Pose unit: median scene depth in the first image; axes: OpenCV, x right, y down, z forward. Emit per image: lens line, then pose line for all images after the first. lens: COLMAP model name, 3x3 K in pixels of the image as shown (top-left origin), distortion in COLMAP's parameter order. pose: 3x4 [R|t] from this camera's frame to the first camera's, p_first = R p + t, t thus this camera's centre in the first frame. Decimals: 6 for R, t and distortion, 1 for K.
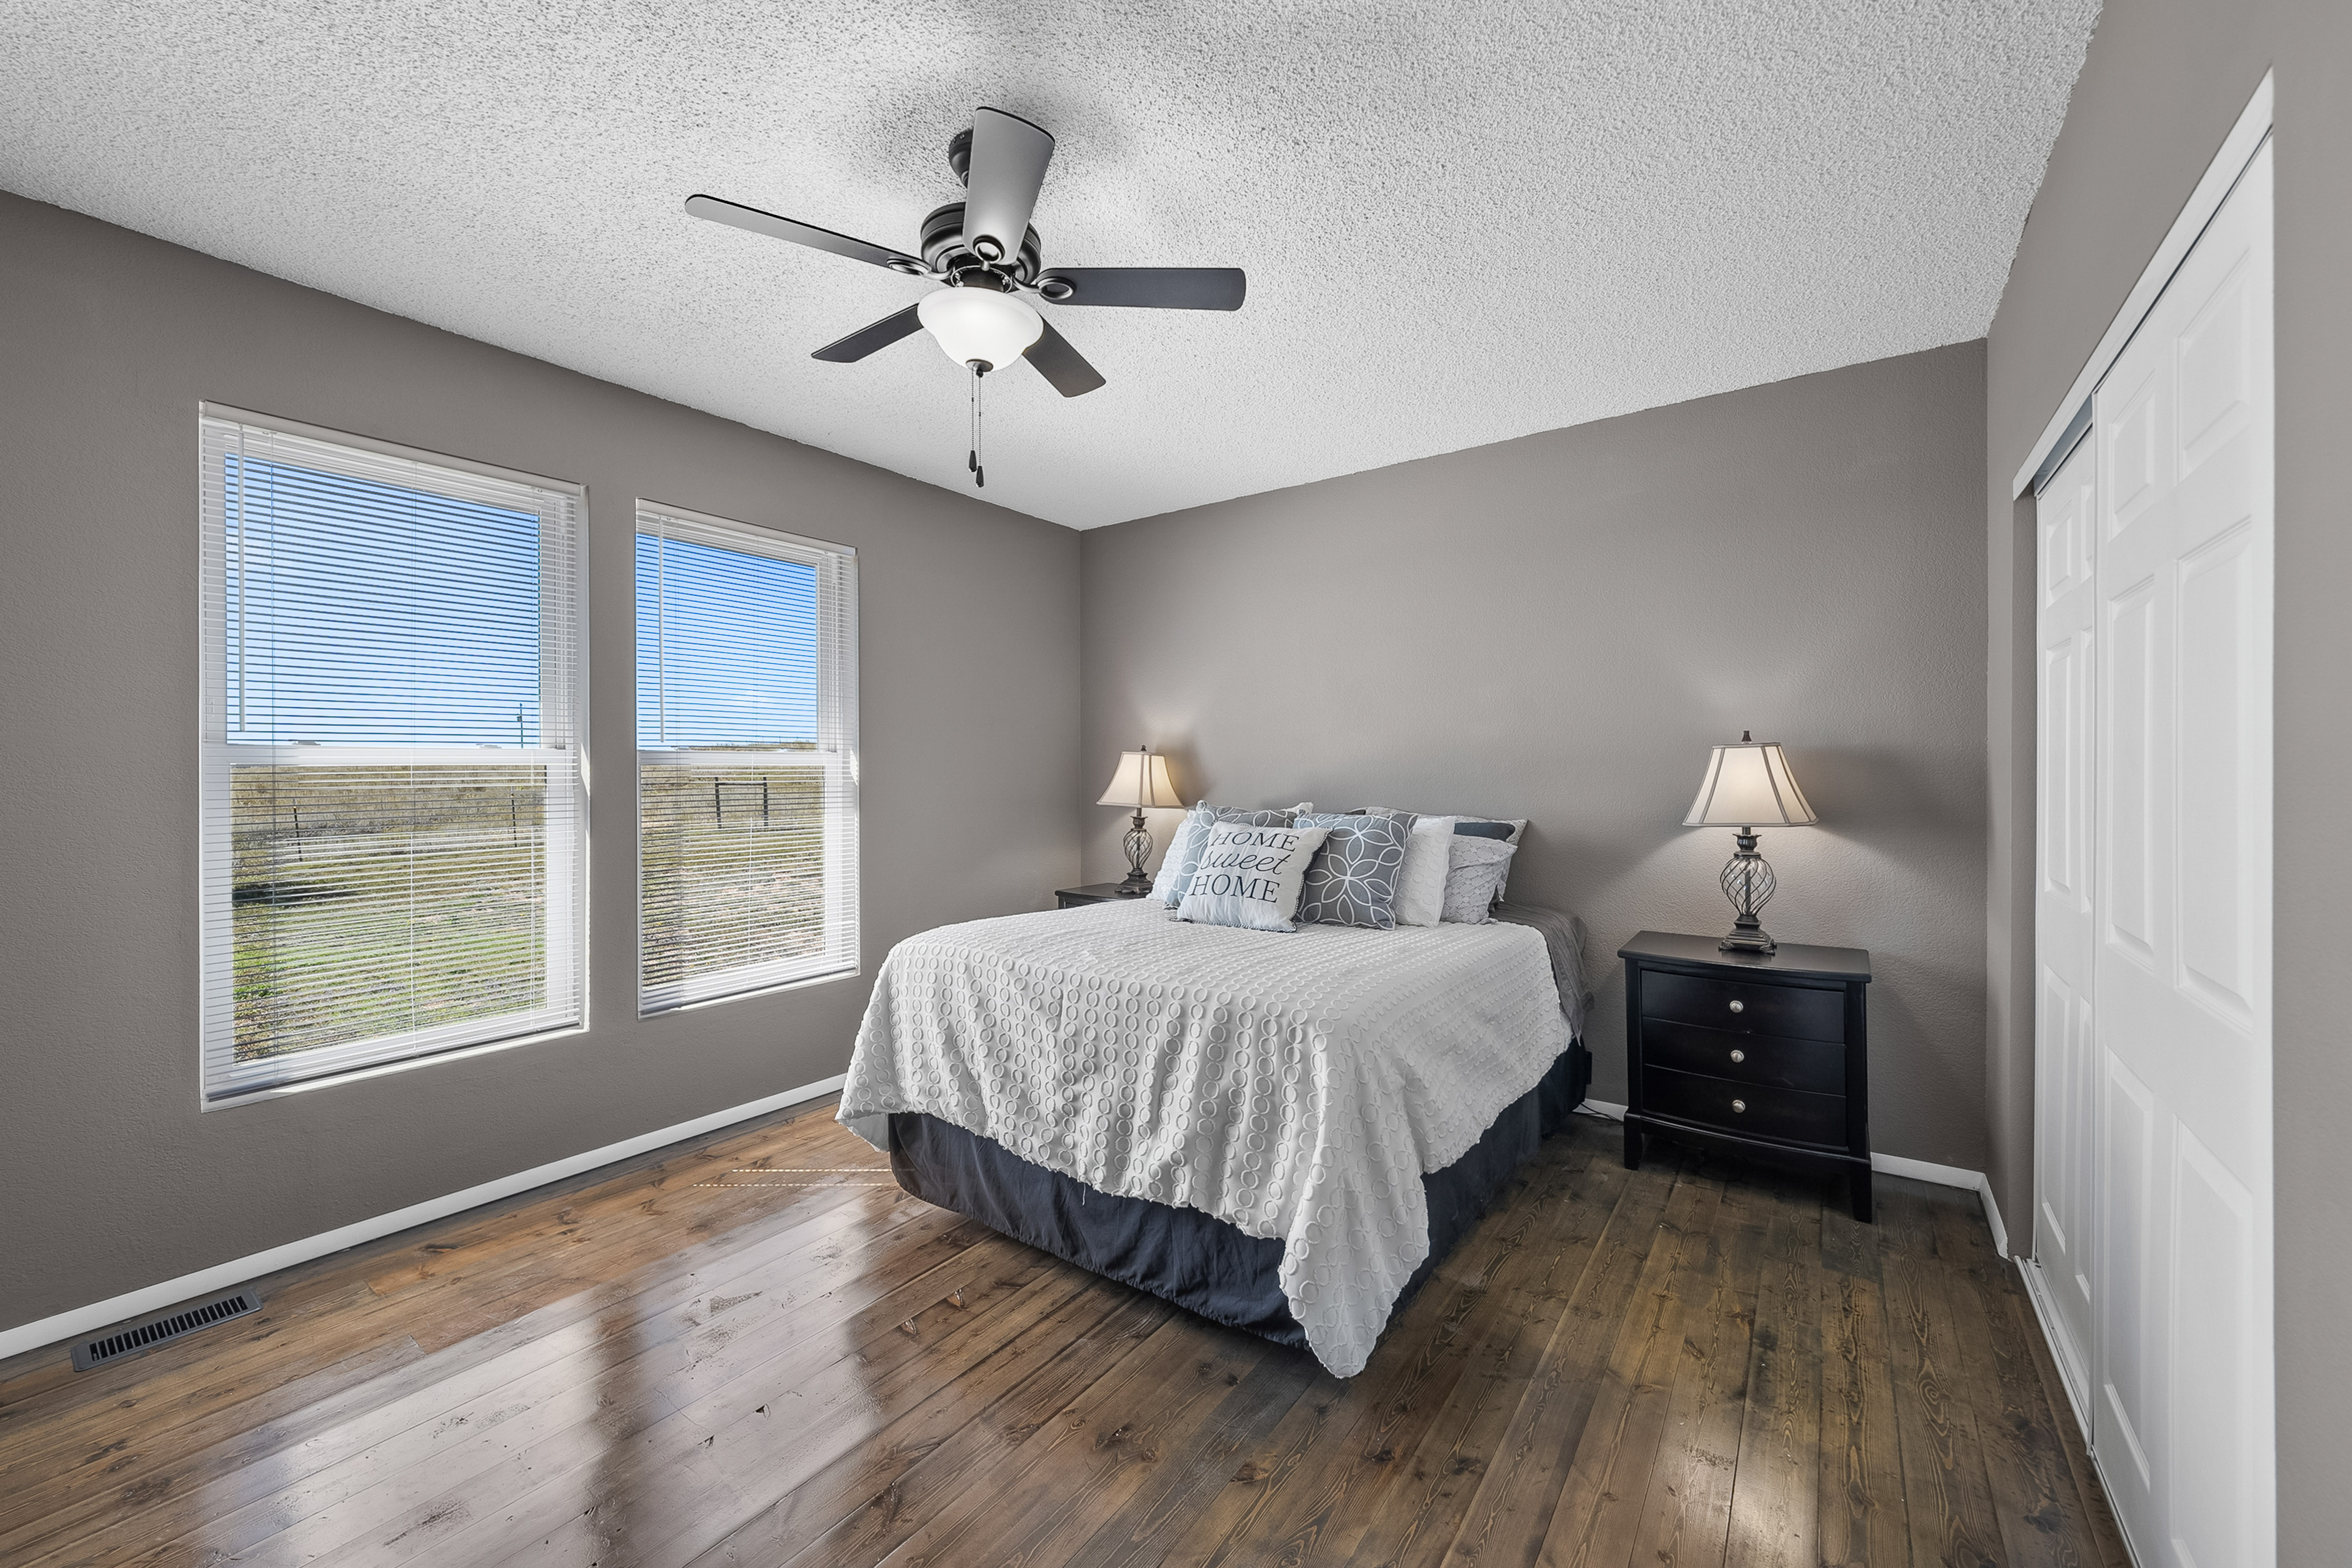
lens RADIAL K [[936.0, 0, 1176.0], [0, 936.0, 784.0], [0, 0, 1]] dist [-0.001505, -0.000052]
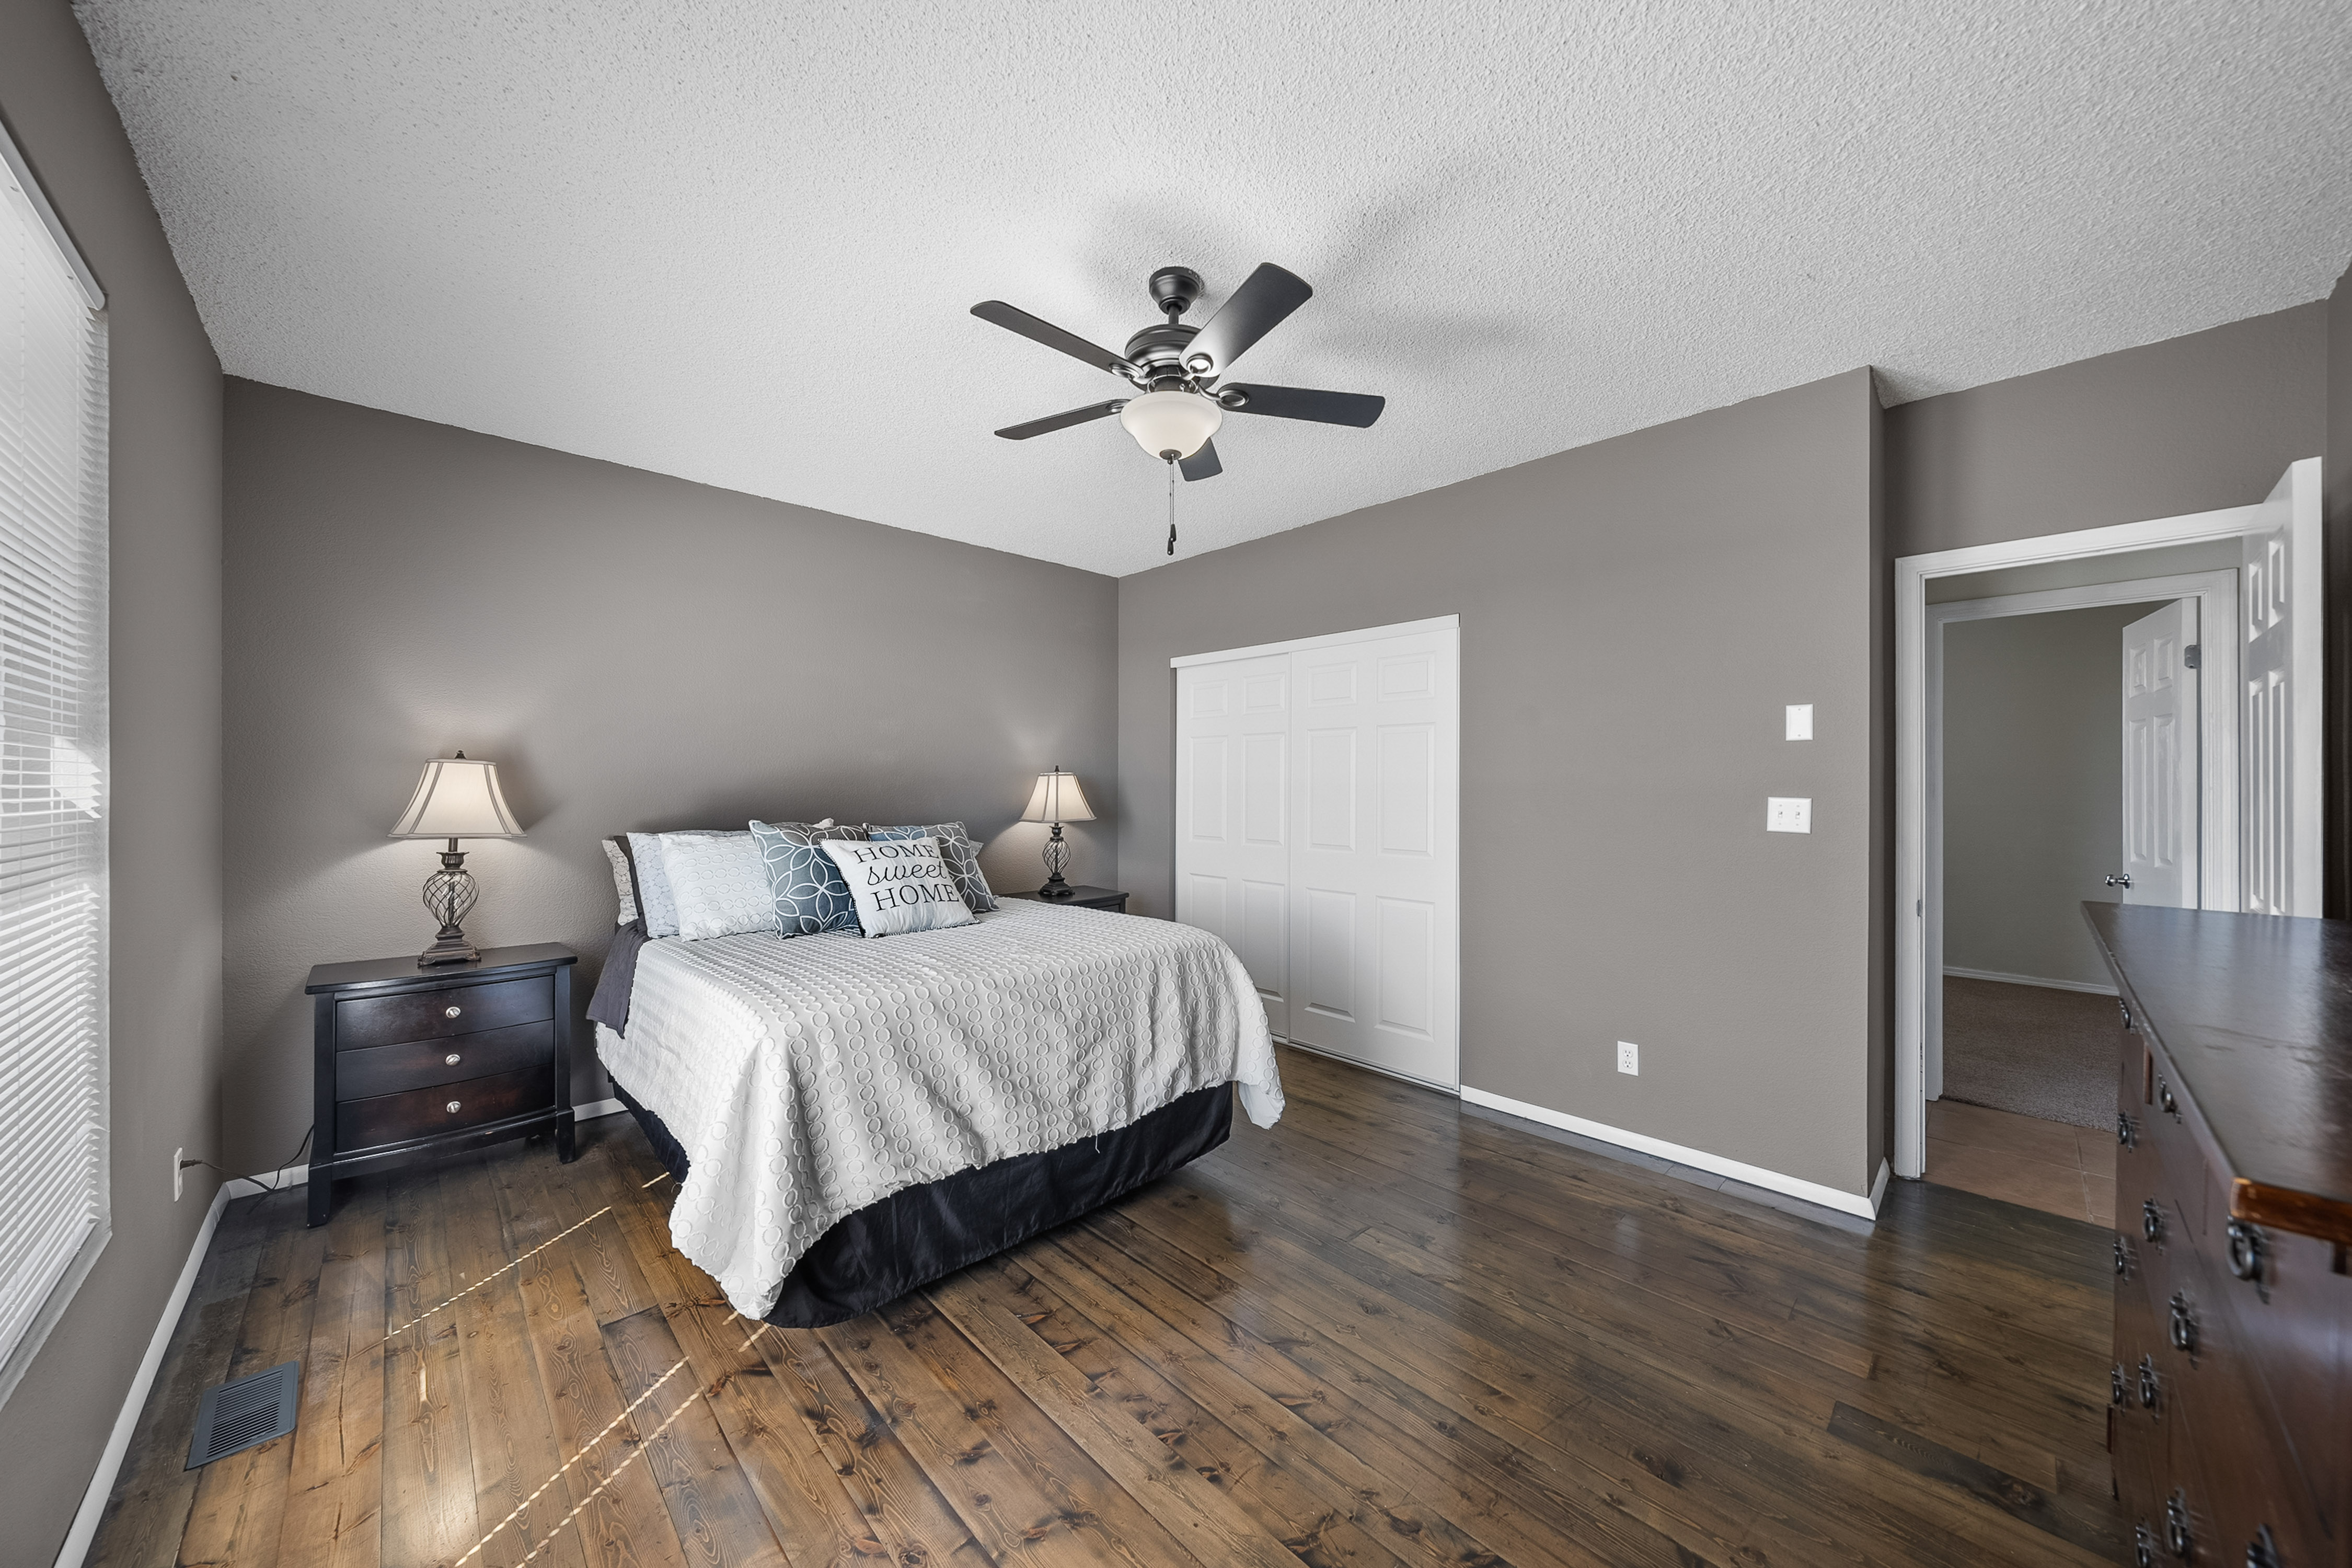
lens RADIAL K [[806.0, 0, 1179.7], [0, 806.0, 777.9], [0, 0, 1]] dist [-0.015440, -0.000012]
pose [[0.164700, 0.012607, 0.986263, -1.033517], [0.011125, 0.999831, -0.014638, -0.013546], [-0.986281, 0.013383, 0.164532, 0.676742]]
